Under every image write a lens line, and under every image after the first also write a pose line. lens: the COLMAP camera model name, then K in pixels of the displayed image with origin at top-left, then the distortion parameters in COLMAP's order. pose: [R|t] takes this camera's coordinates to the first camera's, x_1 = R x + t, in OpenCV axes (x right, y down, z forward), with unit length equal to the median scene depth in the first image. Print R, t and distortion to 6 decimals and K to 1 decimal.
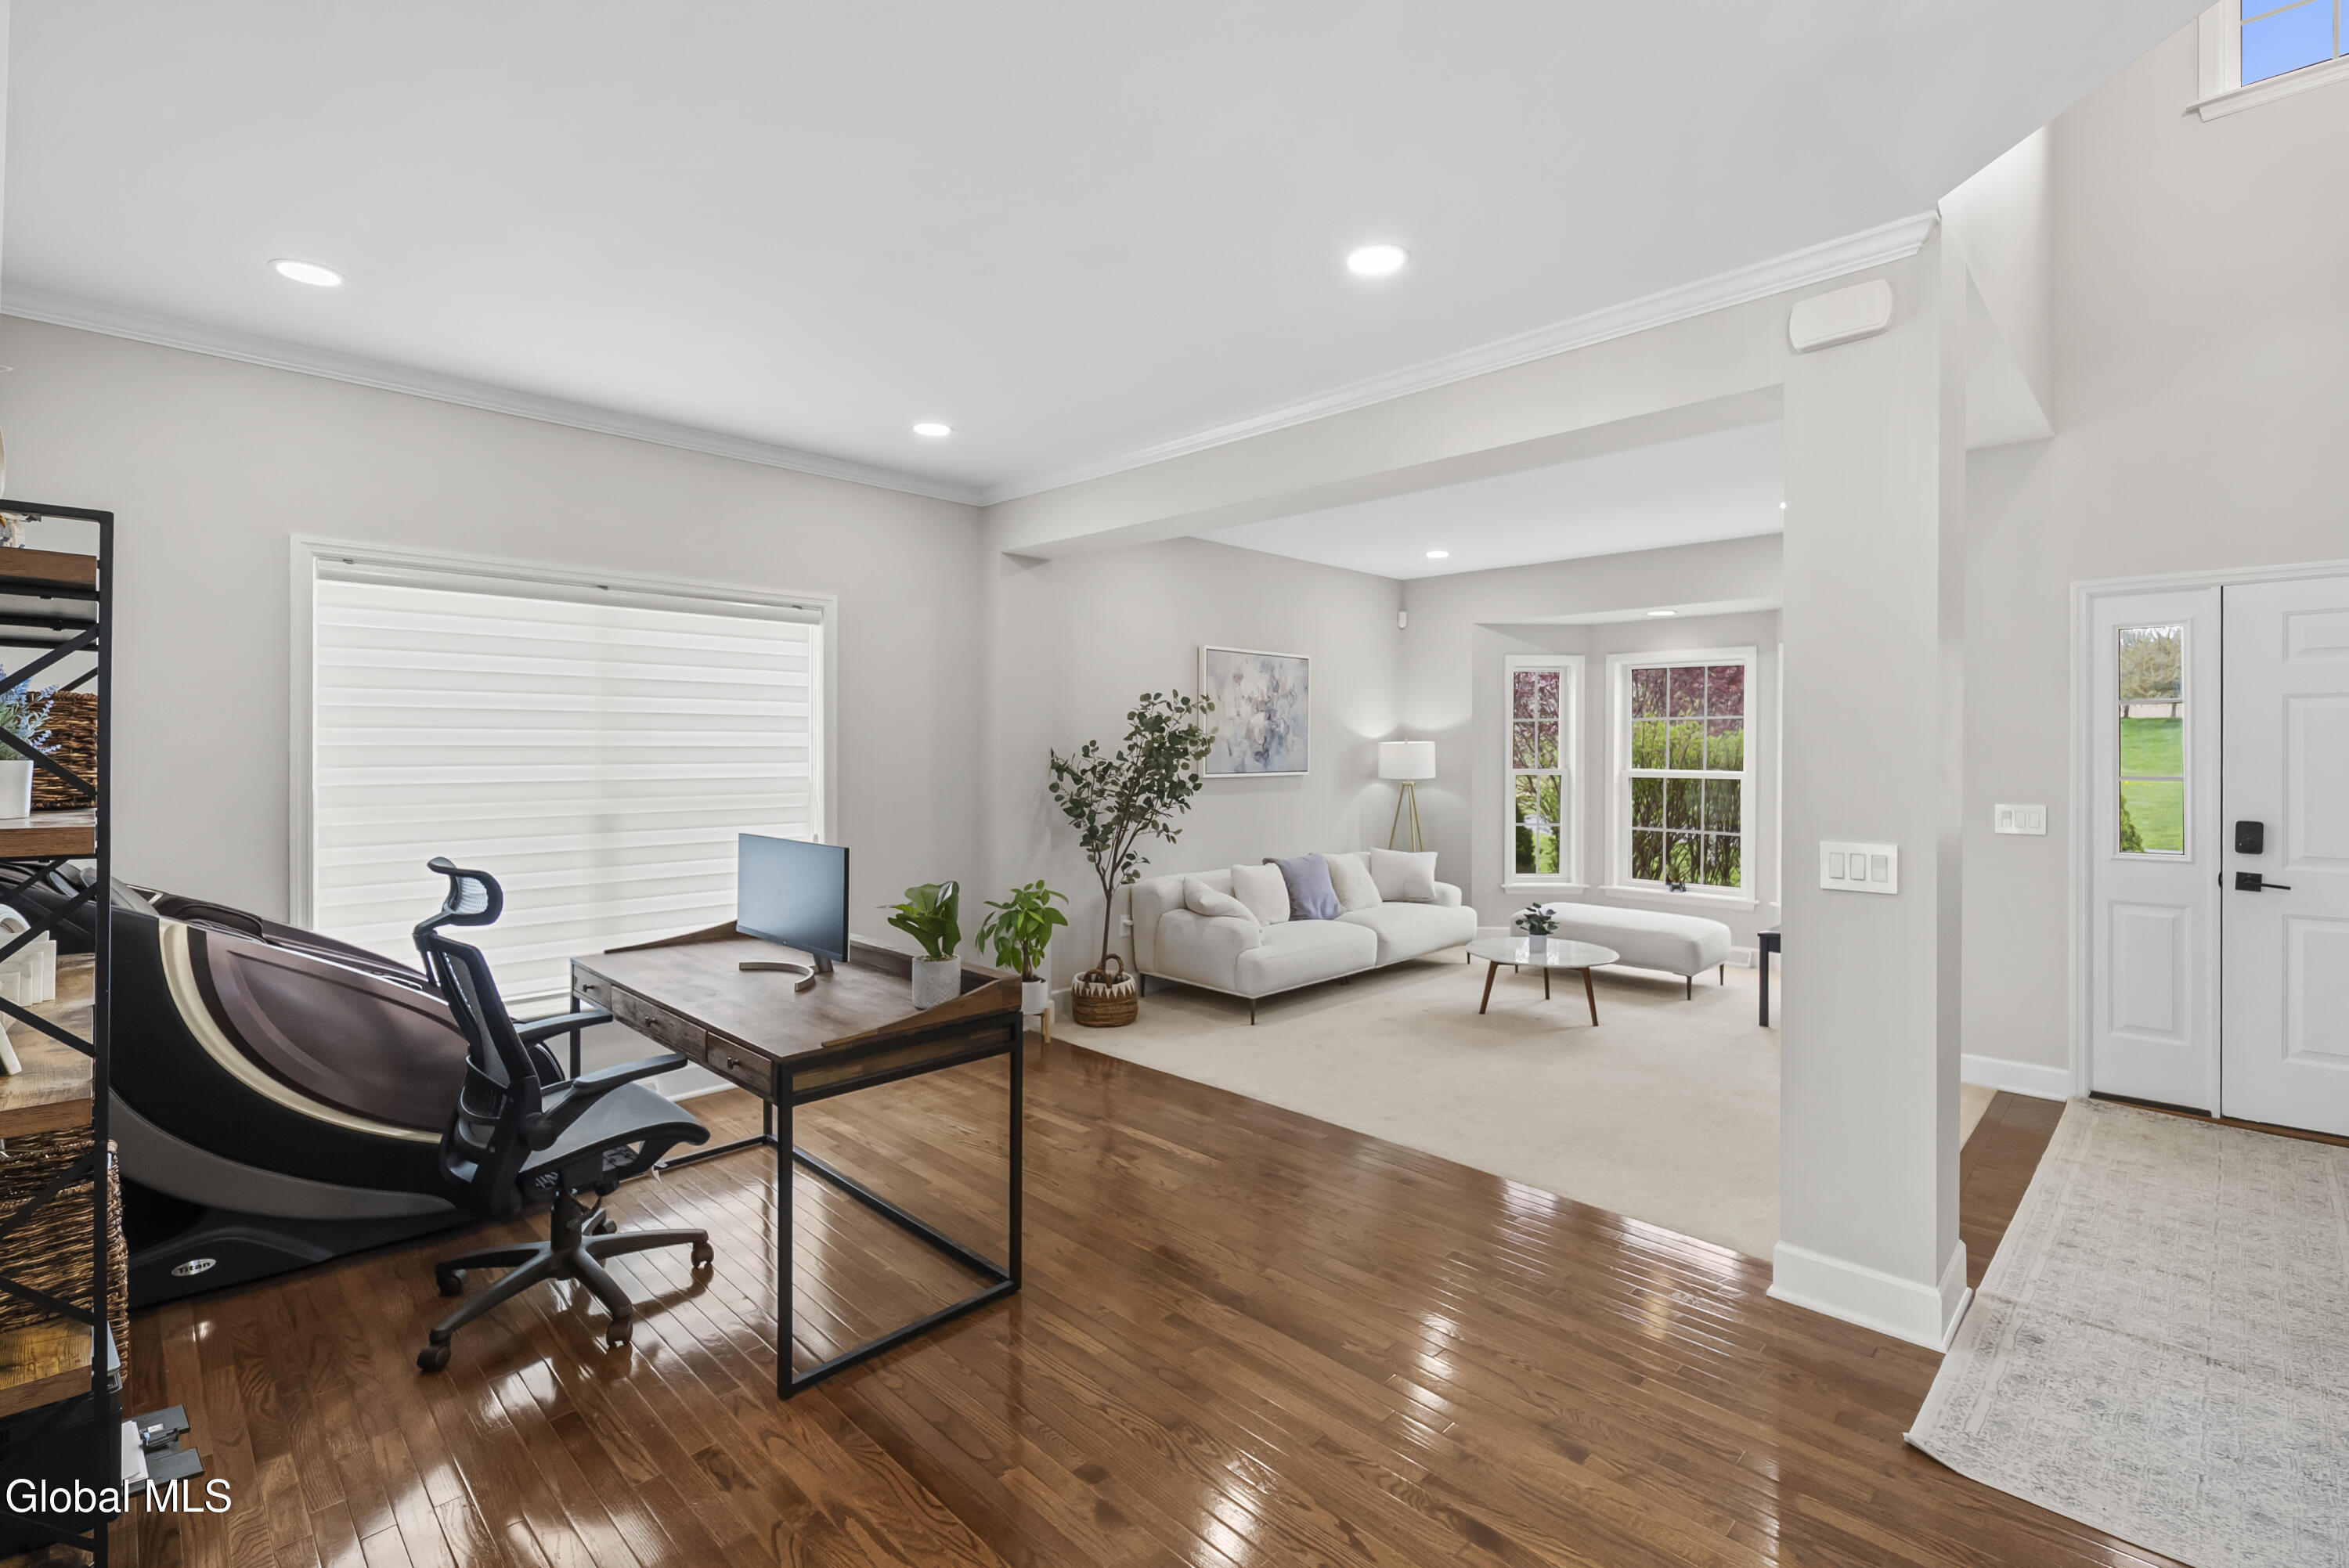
lens RADIAL K [[1018.8, 0, 1216.0], [0, 1018.8, 748.4], [0, 0, 1]] dist [0.001041, 0.000075]
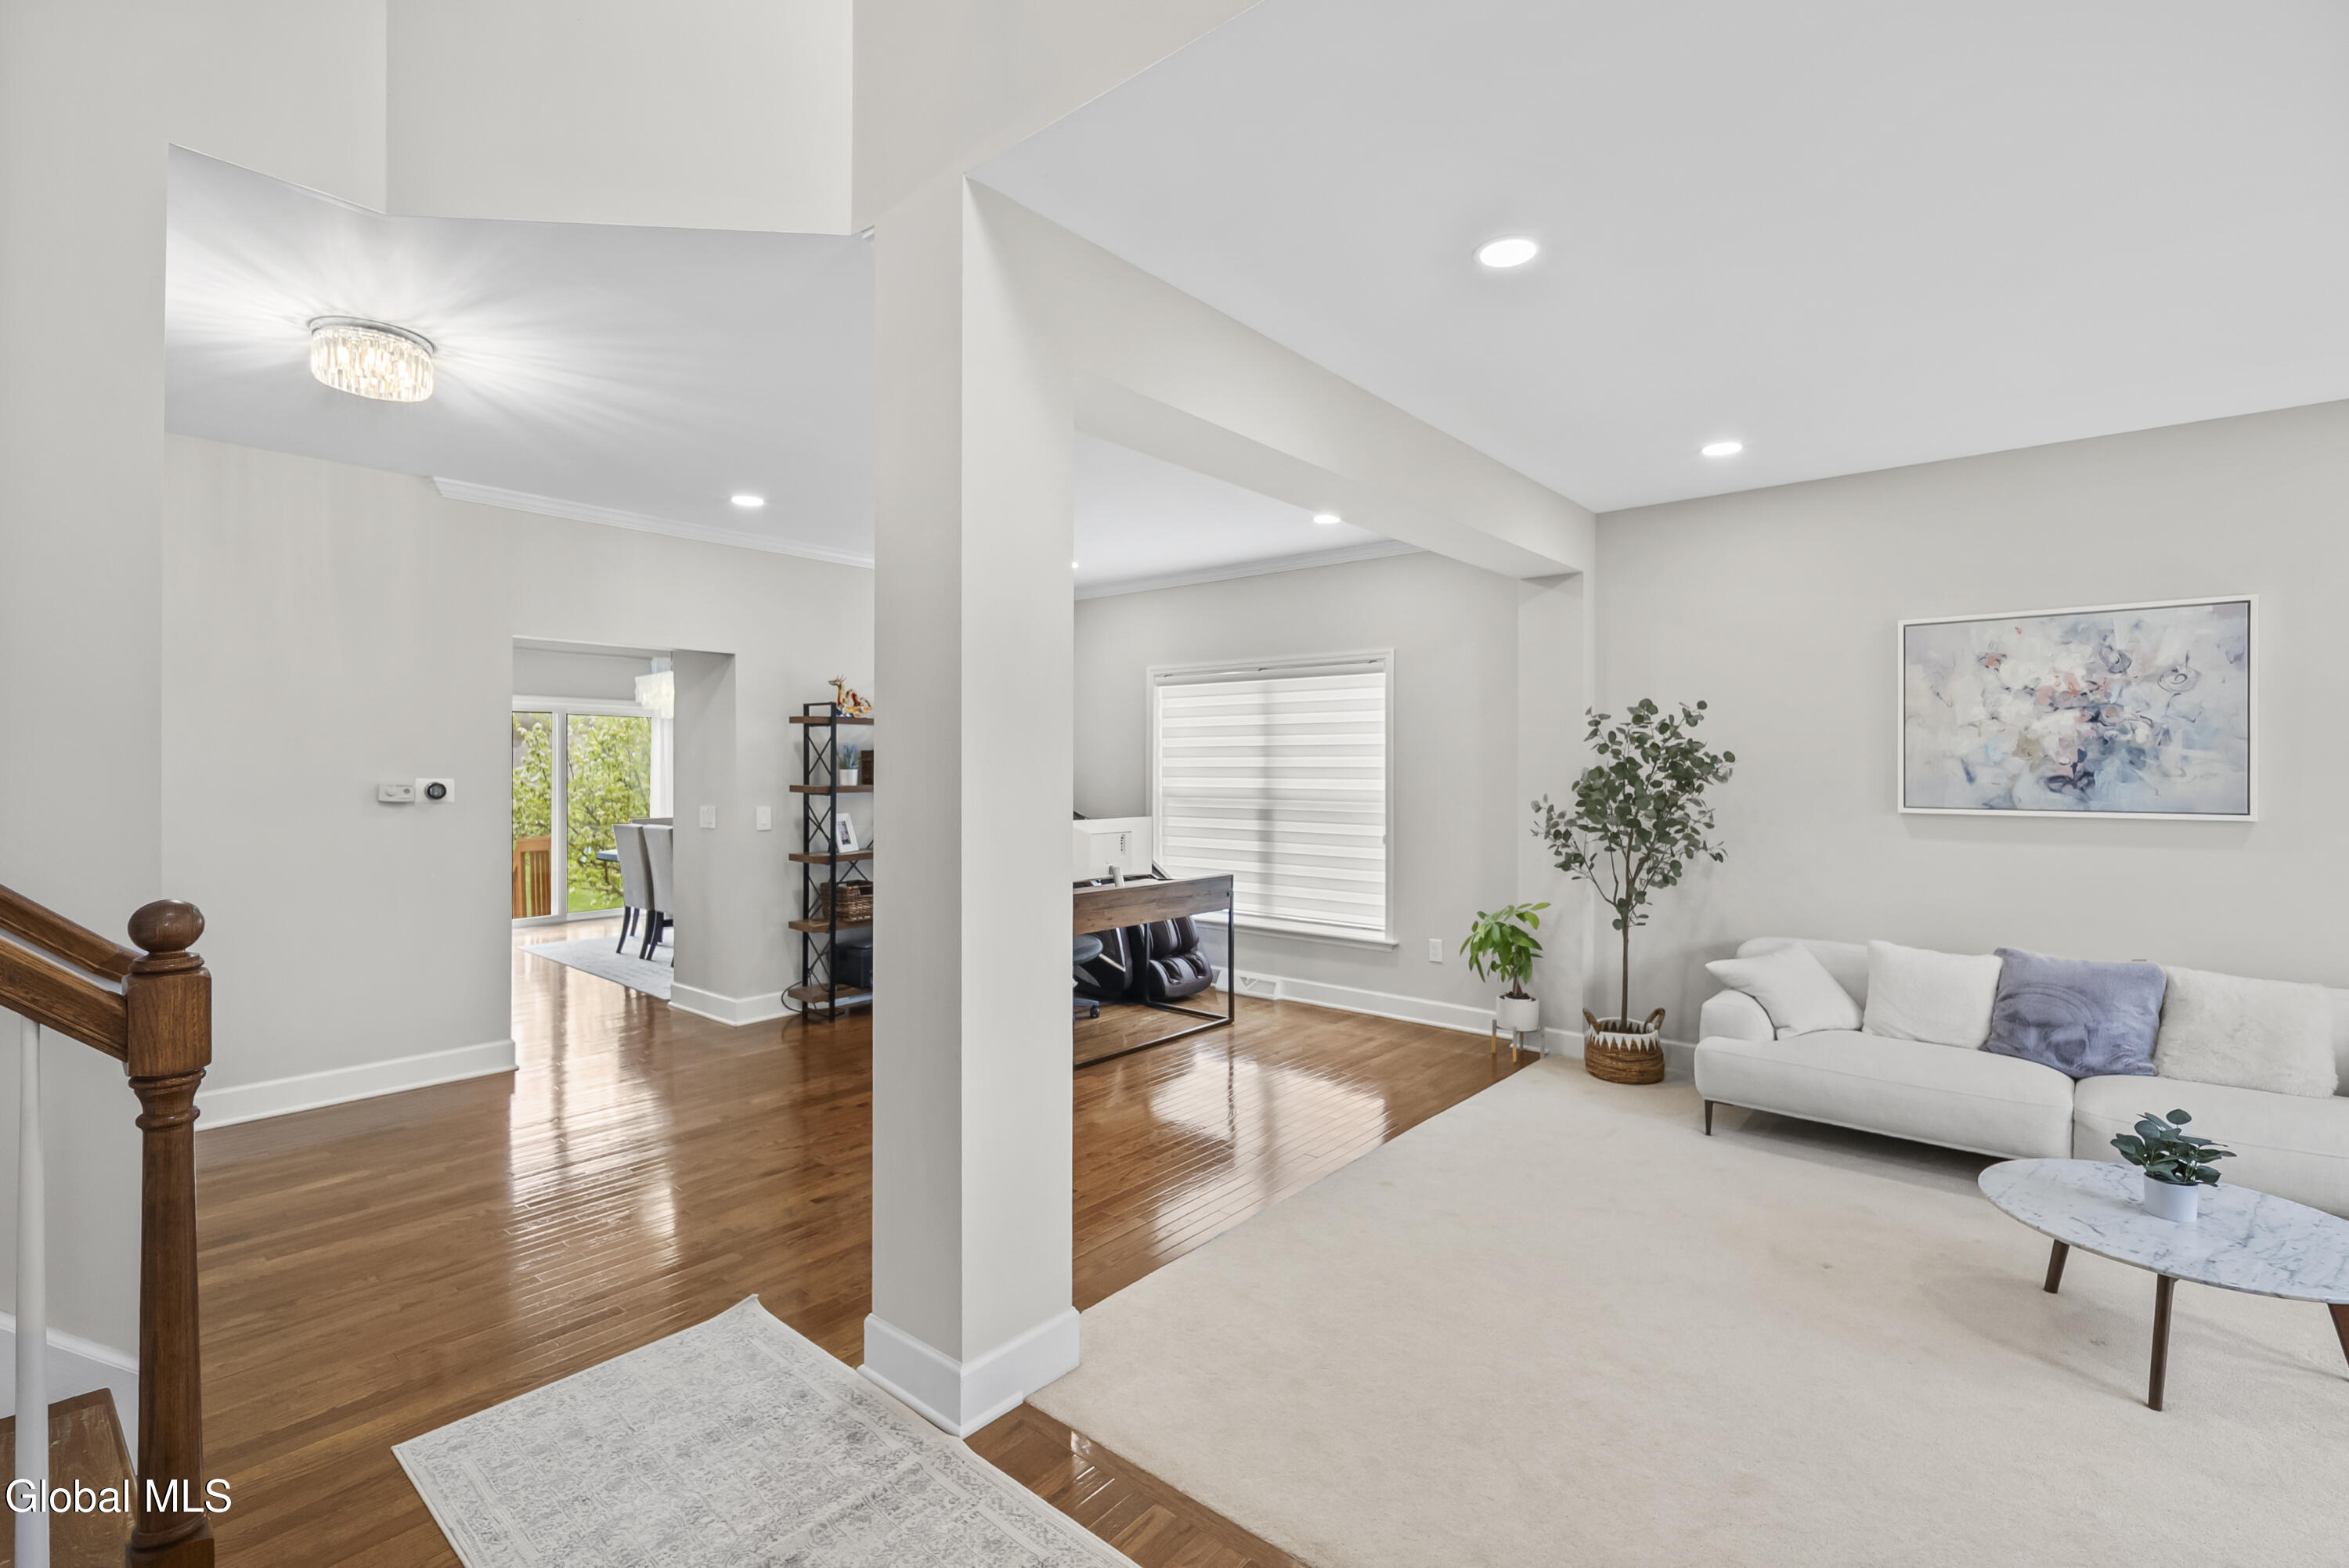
lens RADIAL K [[1035.9, 0, 1181.2], [0, 1035.9, 798.3], [0, 0, 1]] dist [0.000254, -0.000516]
pose [[0.083532, 0.029331, -0.996073, 0.735899], [-0.002524, 0.999570, 0.029222, -0.000297], [0.996502, 0.000073, 0.083570, 0.521155]]
